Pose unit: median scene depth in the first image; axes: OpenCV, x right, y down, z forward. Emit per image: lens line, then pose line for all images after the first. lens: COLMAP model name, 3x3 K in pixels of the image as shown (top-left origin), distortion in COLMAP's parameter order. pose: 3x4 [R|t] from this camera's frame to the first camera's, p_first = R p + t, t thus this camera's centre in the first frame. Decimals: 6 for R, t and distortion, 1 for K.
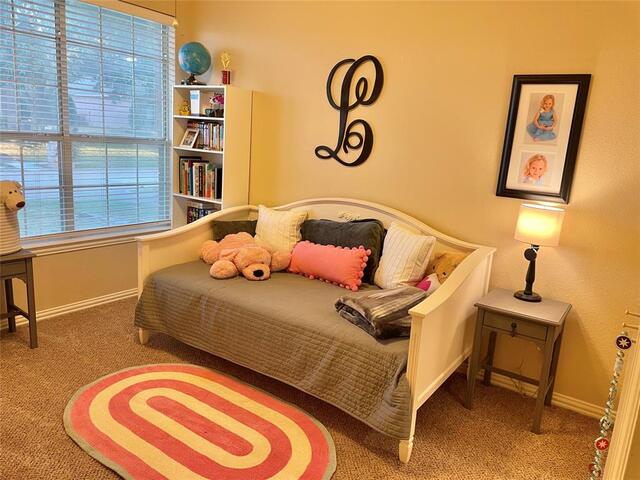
lens RADIAL K [[480.8, 0, 320.0], [0, 480.8, 240.0], [0, 0, 1]] dist [0.003826, 0.002042]
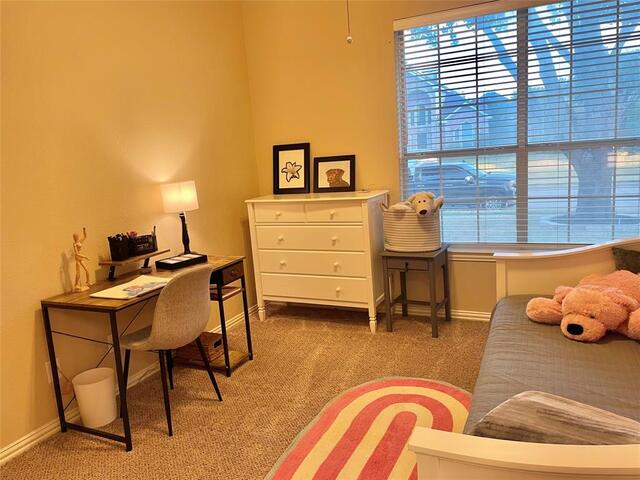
lens RADIAL K [[480.8, 0, 320.0], [0, 480.8, 240.0], [0, 0, 1]] dist [0.003826, 0.002042]
pose [[0.159890, 0.100762, -0.981979, 0.462671], [-0.117942, 0.989601, 0.082340, -0.067682], [0.980064, 0.102651, 0.170111, 0.515423]]
